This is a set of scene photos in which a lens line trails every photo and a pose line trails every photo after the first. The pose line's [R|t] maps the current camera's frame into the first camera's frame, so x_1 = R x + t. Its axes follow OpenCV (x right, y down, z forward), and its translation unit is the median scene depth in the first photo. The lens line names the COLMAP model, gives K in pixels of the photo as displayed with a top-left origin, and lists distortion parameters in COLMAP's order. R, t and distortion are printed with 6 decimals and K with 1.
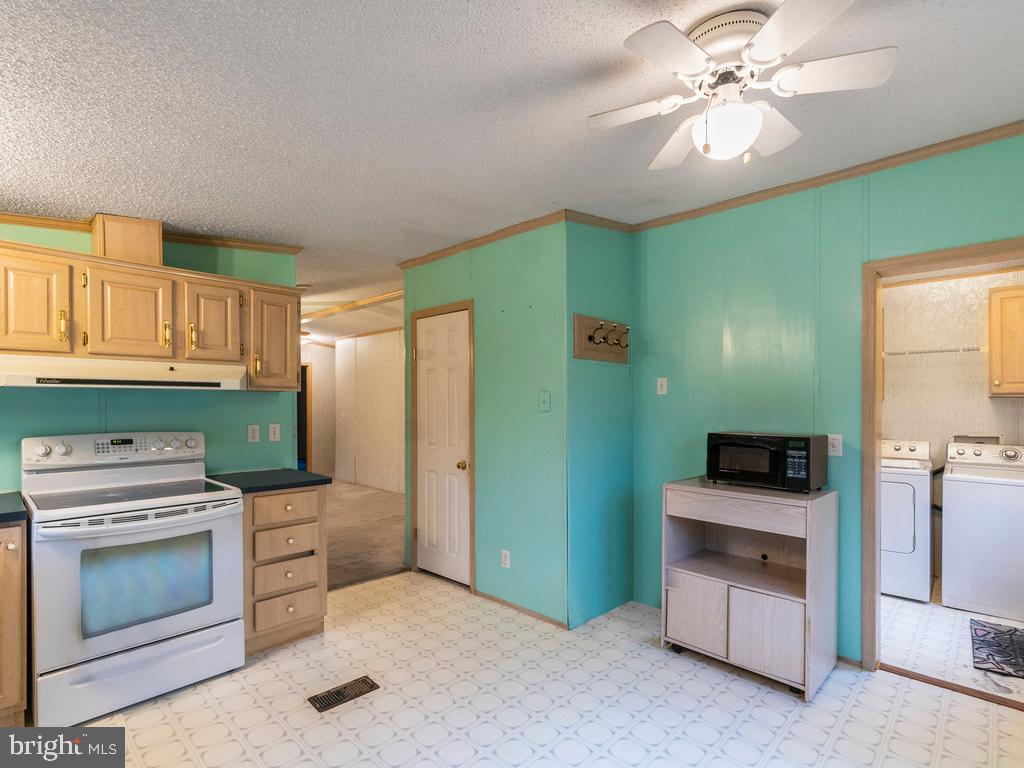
lens RADIAL K [[500.4, 0, 504.4], [0, 500.4, 402.3], [0, 0, 1]] dist [-0.005990, -0.000680]
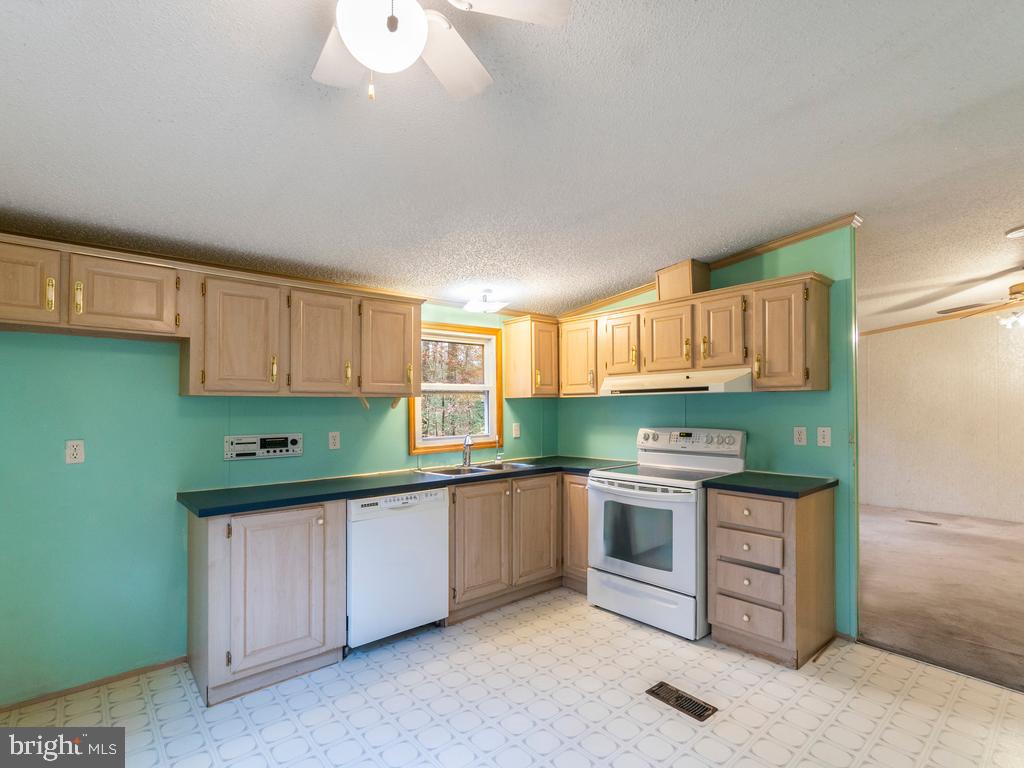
lens RADIAL K [[498.2, 0, 497.2], [0, 498.2, 404.9], [0, 0, 1]] dist [-0.000539, -0.000199]
pose [[-0.092671, -0.007767, -0.995666, 0.598791], [0.010927, 0.999901, -0.008817, 0.006841], [0.995637, -0.011697, -0.092577, 0.640368]]
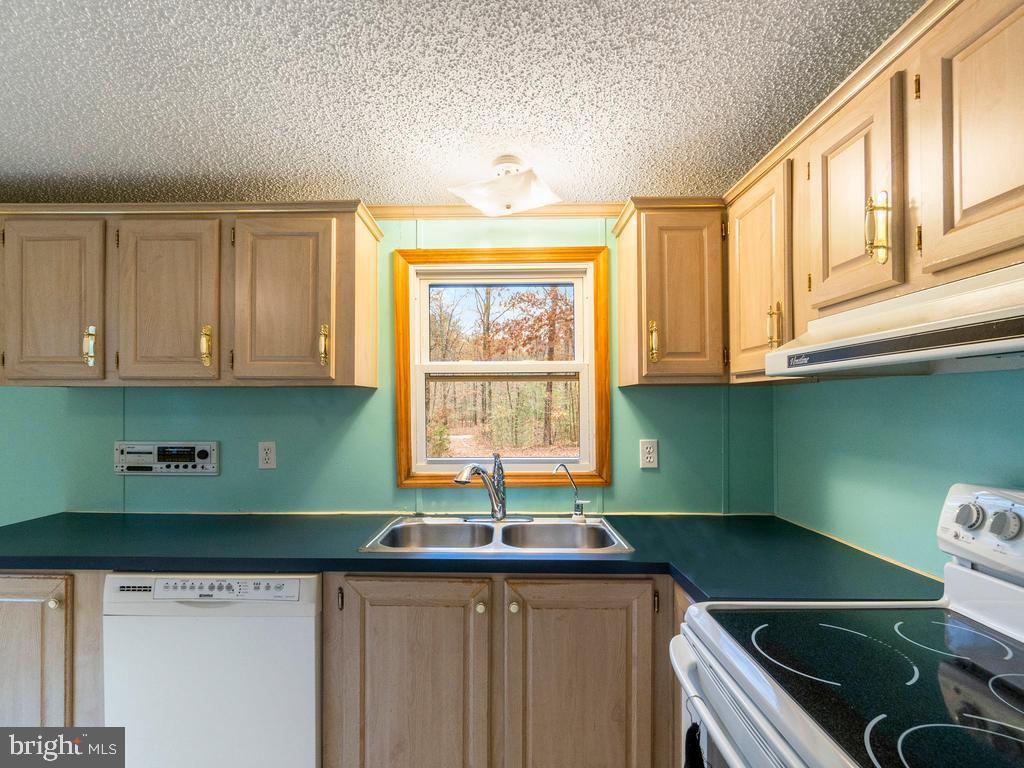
lens RADIAL K [[500.4, 0, 504.4], [0, 500.4, 402.3], [0, 0, 1]] dist [-0.005990, -0.000680]
pose [[-0.713740, -0.004936, -0.700393, -0.316578], [-0.000392, 0.999978, -0.006648, 0.001039], [0.700410, -0.004470, -0.713726, 0.955305]]
